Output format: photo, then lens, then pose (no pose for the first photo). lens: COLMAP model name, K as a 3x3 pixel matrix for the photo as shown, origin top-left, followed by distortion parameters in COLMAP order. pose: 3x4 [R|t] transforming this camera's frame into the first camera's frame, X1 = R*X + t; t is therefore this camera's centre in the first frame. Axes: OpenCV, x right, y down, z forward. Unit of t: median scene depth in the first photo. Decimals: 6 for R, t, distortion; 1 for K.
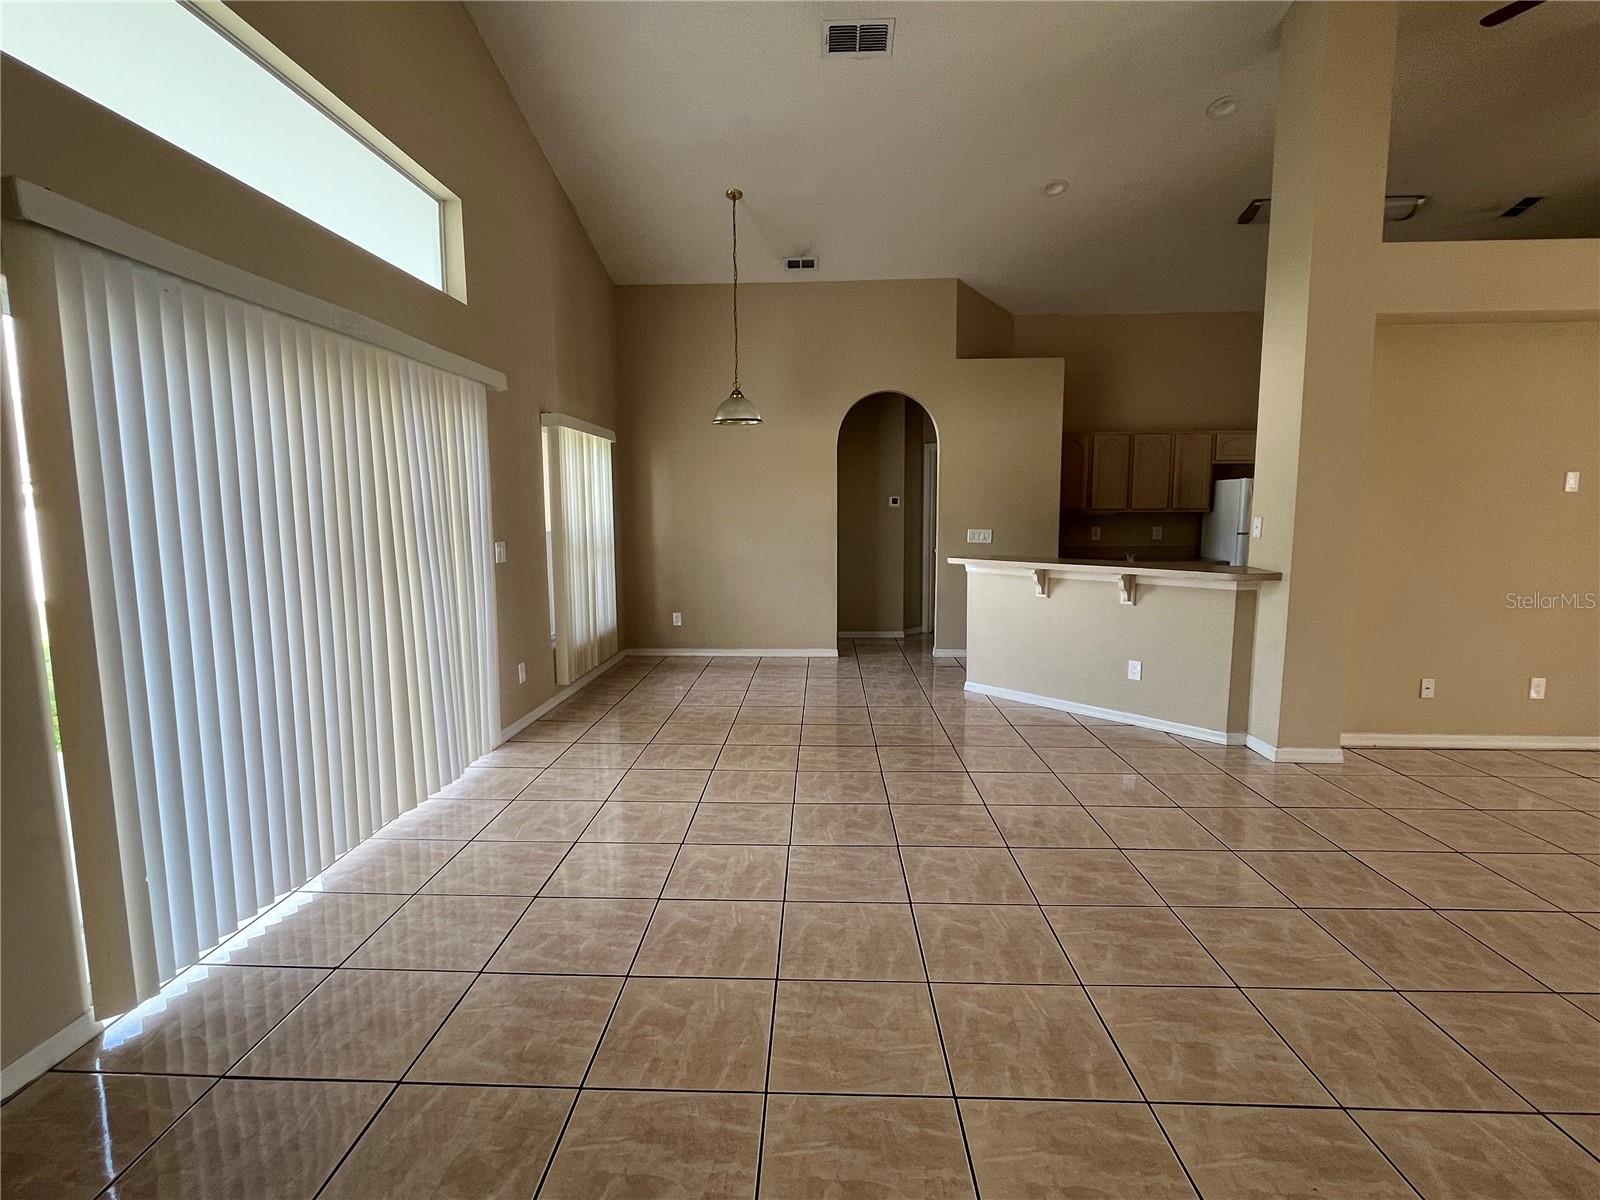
lens RADIAL K [[770.9, 0, 800.0], [0, 770.9, 600.0], [0, 0, 1]] dist [-0.018444, -0.000280]
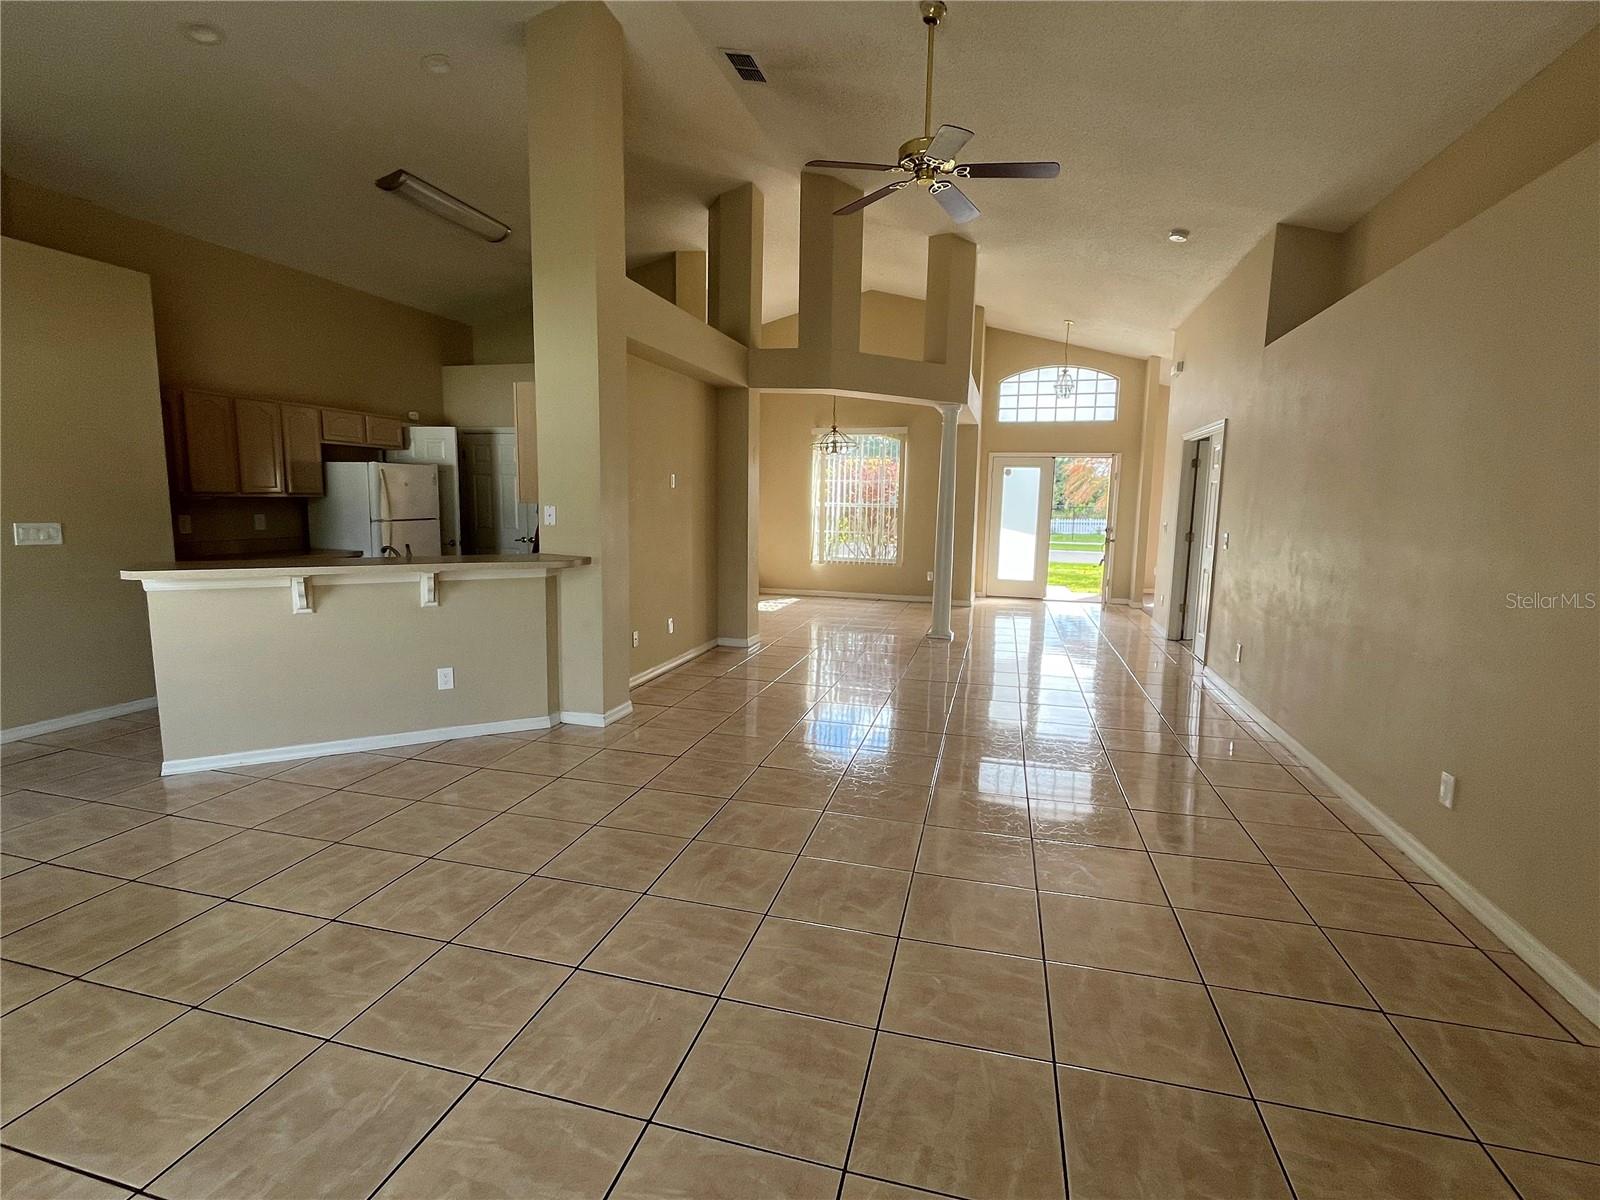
lens RADIAL K [[754.5, 0, 798.6], [0, 754.5, 593.6], [0, 0, 1]] dist [-0.003106, -0.001077]
pose [[0.216638, -0.111810, 0.969828, -0.310463], [0.096977, 0.990971, 0.092585, -0.046783], [-0.971423, 0.073993, 0.225525, 0.405754]]
